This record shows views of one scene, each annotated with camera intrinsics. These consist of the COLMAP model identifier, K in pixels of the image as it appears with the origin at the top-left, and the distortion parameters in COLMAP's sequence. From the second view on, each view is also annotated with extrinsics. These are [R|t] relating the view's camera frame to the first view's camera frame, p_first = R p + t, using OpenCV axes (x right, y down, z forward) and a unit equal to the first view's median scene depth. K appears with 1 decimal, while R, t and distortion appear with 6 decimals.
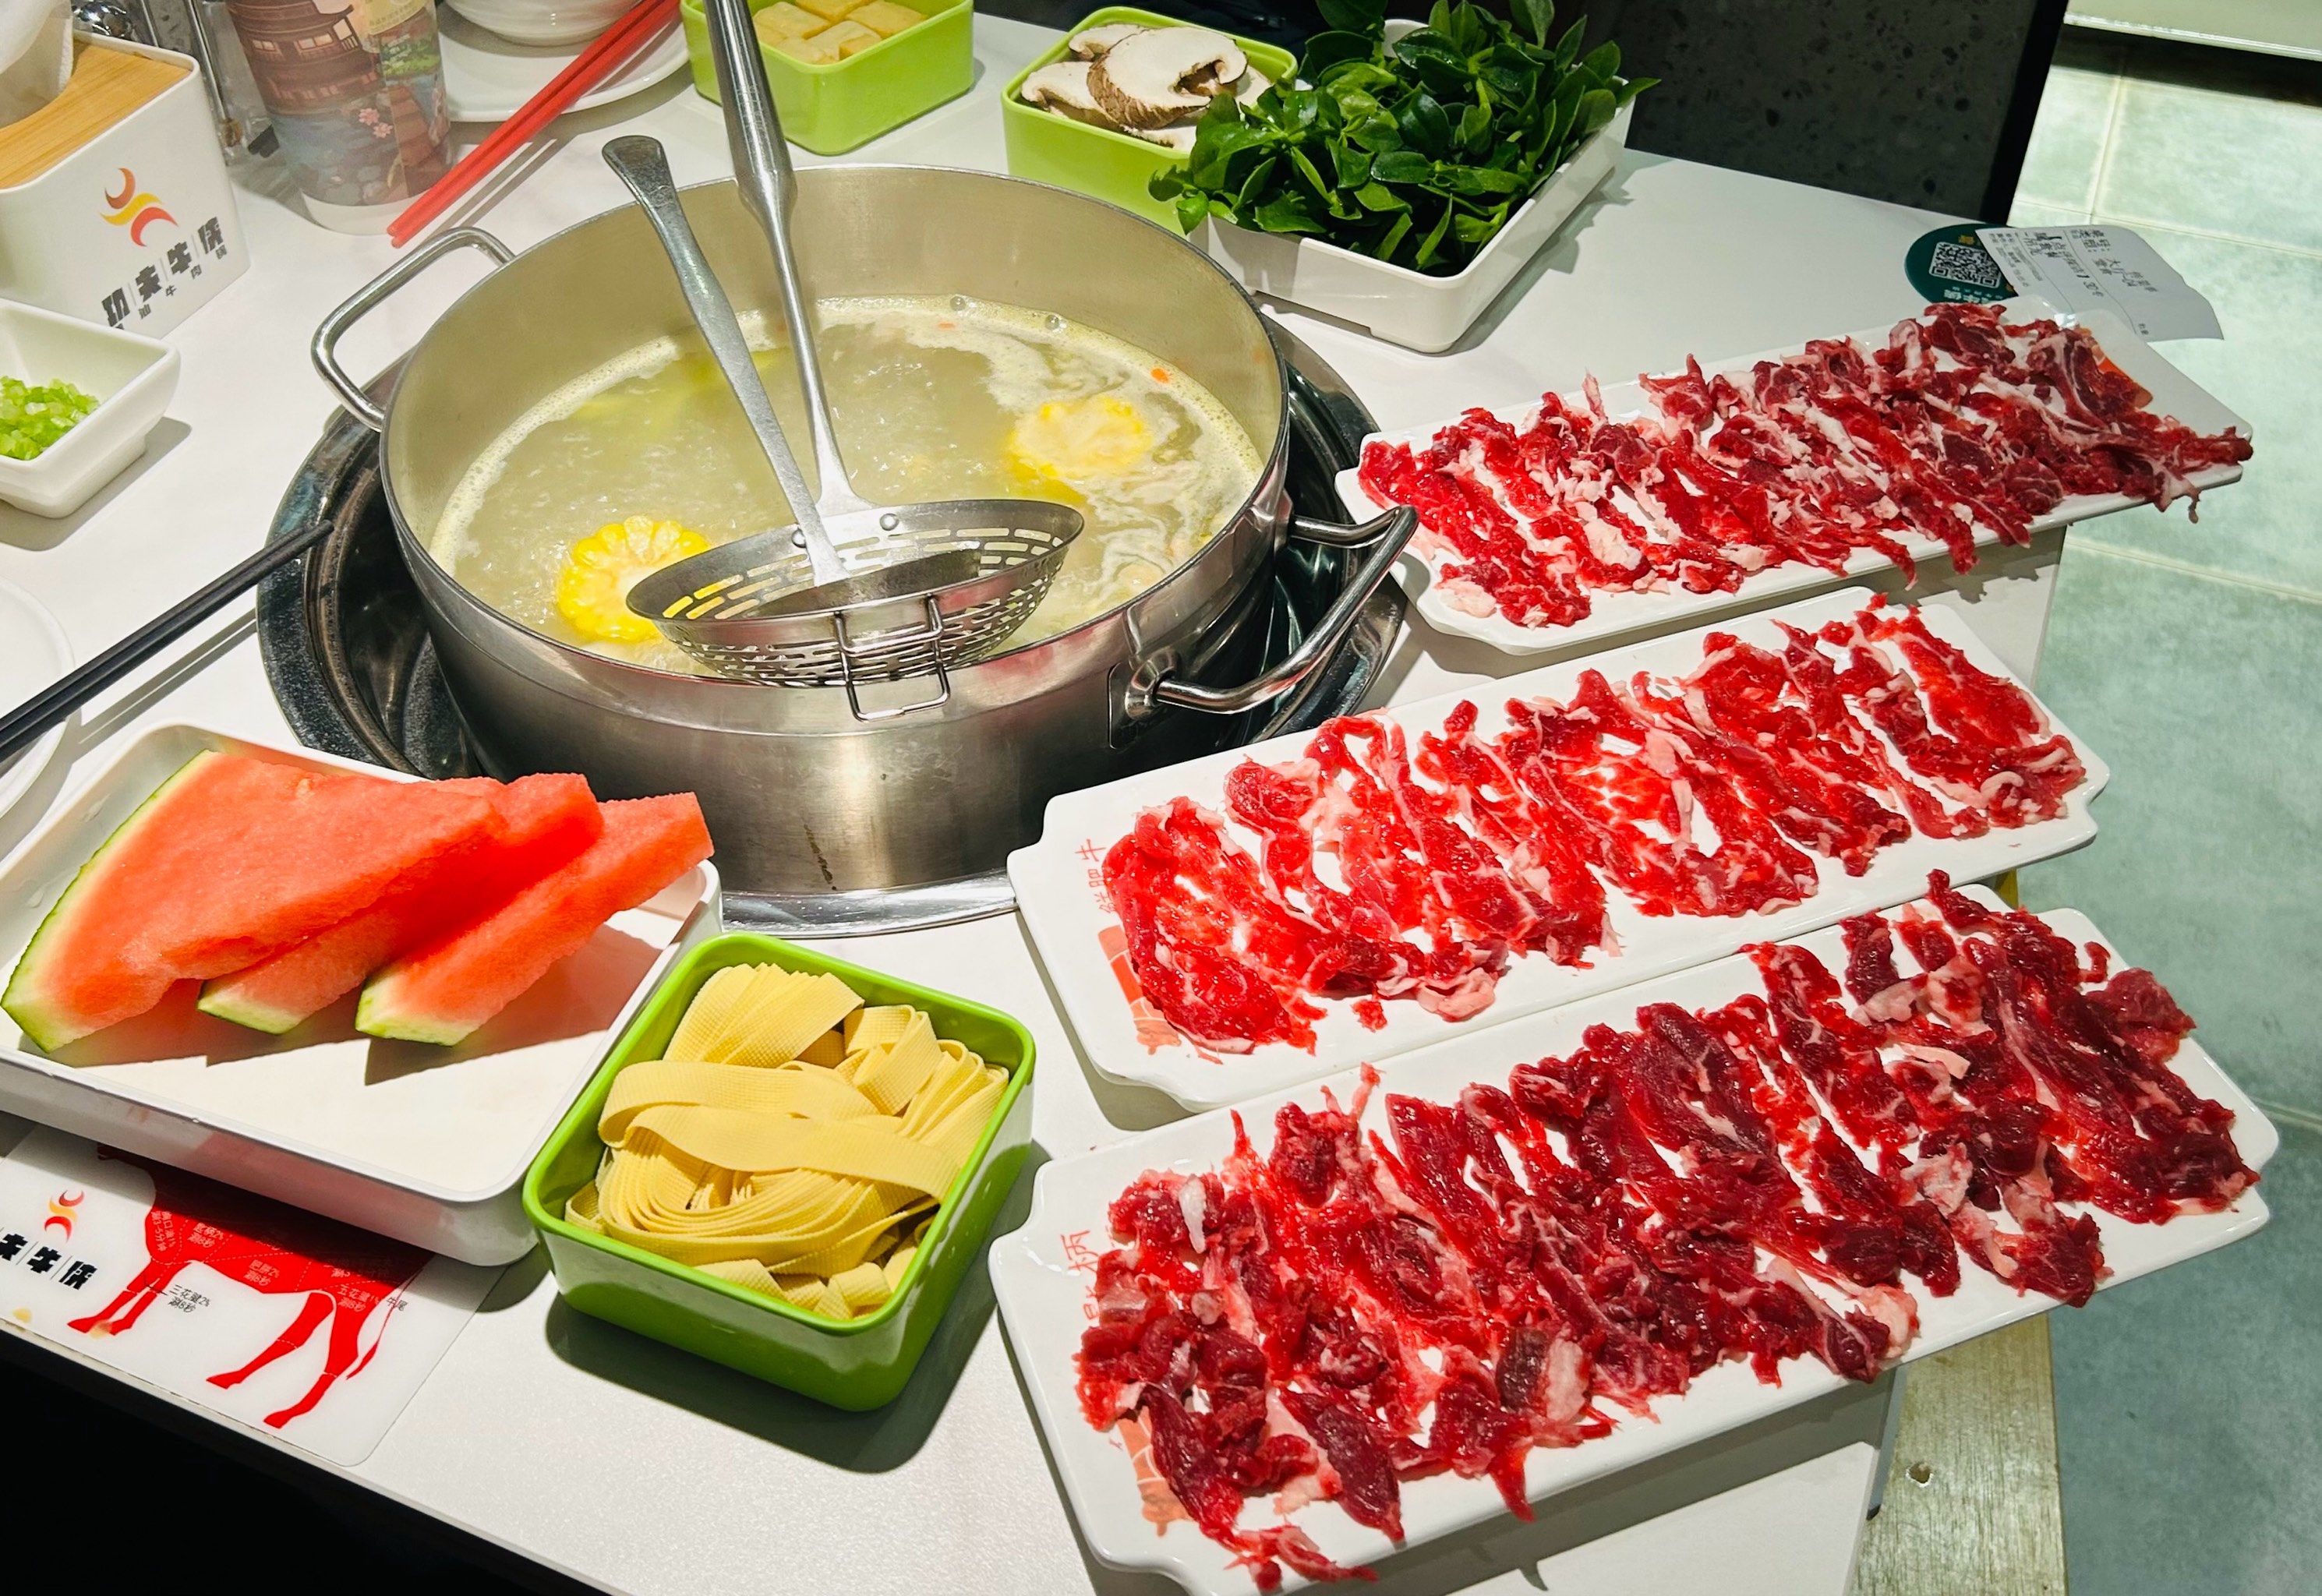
lens RADIAL K [[2106.7, 0, 1145.7], [0, 2106.7, 799.6], [0, 0, 1]] dist [0.023777, 0.000000]
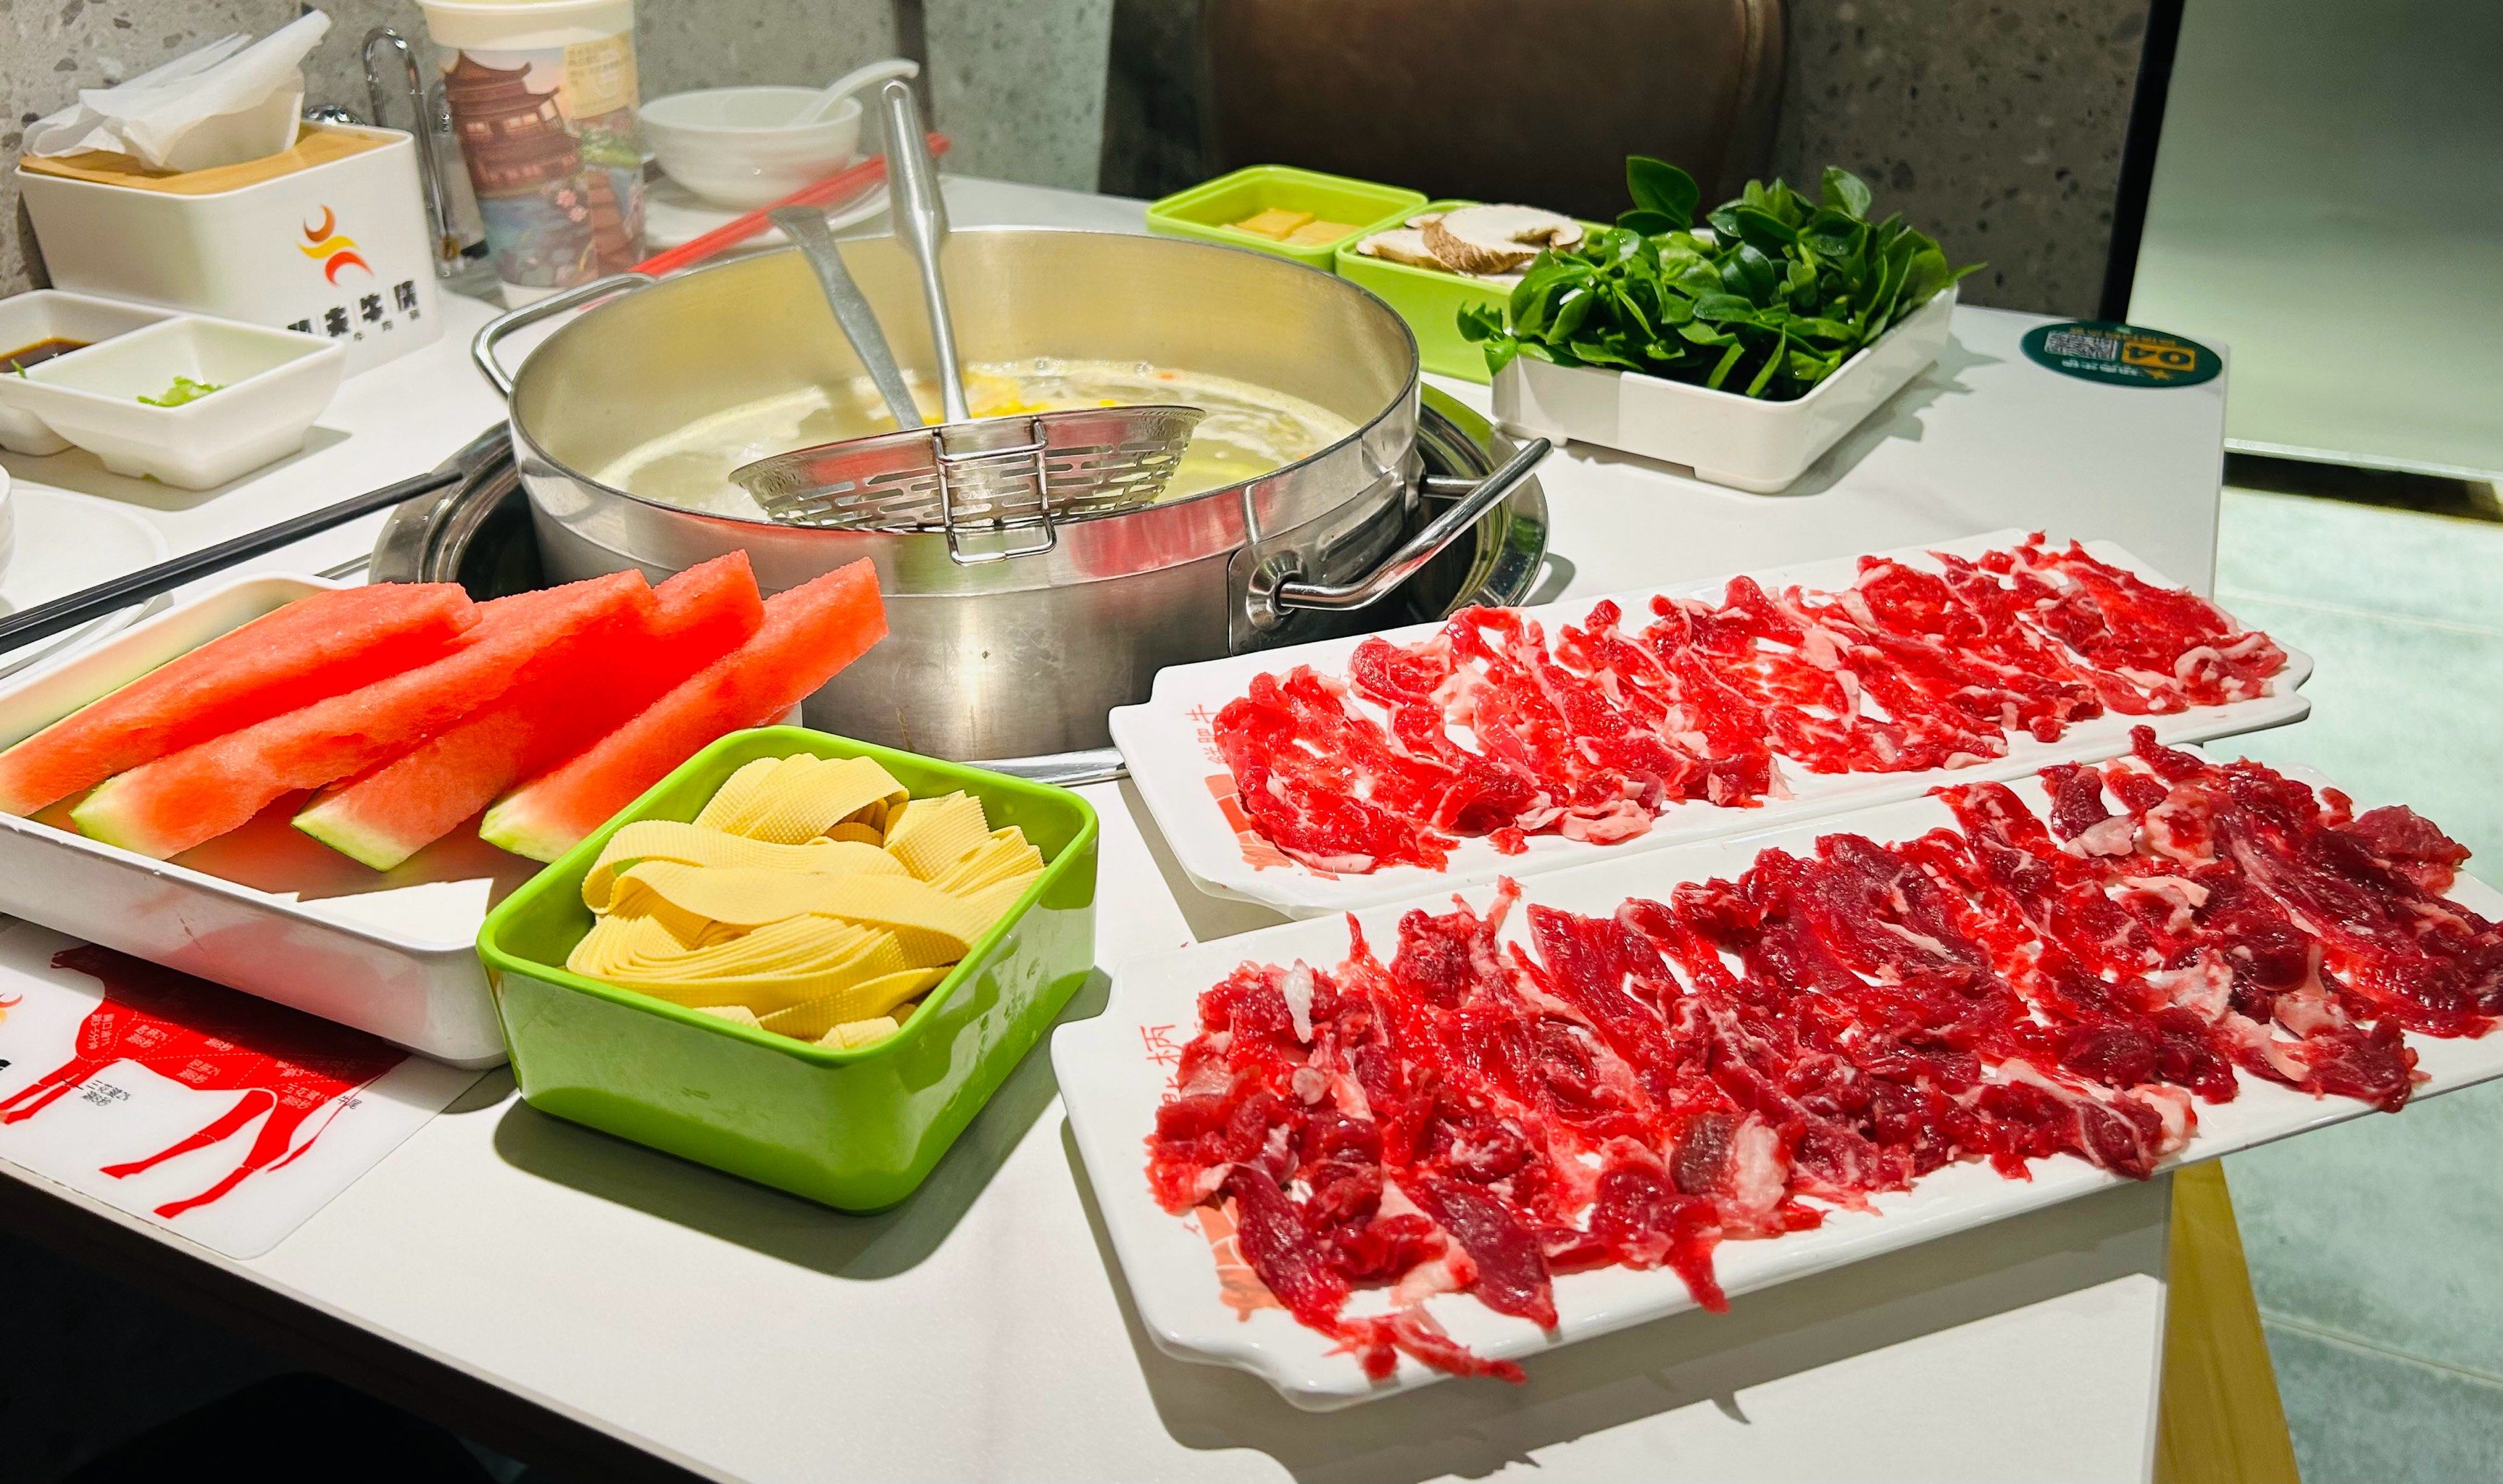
lens RADIAL K [[1876.7, 0, 1264.6], [0, 1876.7, 730.6], [0, 0, 1]] dist [-0.009280, 0.035304]
pose [[0.999483, 0.009100, -0.030831, 0.029459], [-0.017156, 0.962092, -0.272186, 0.280041], [0.027186, 0.272574, 0.961751, 0.242525]]
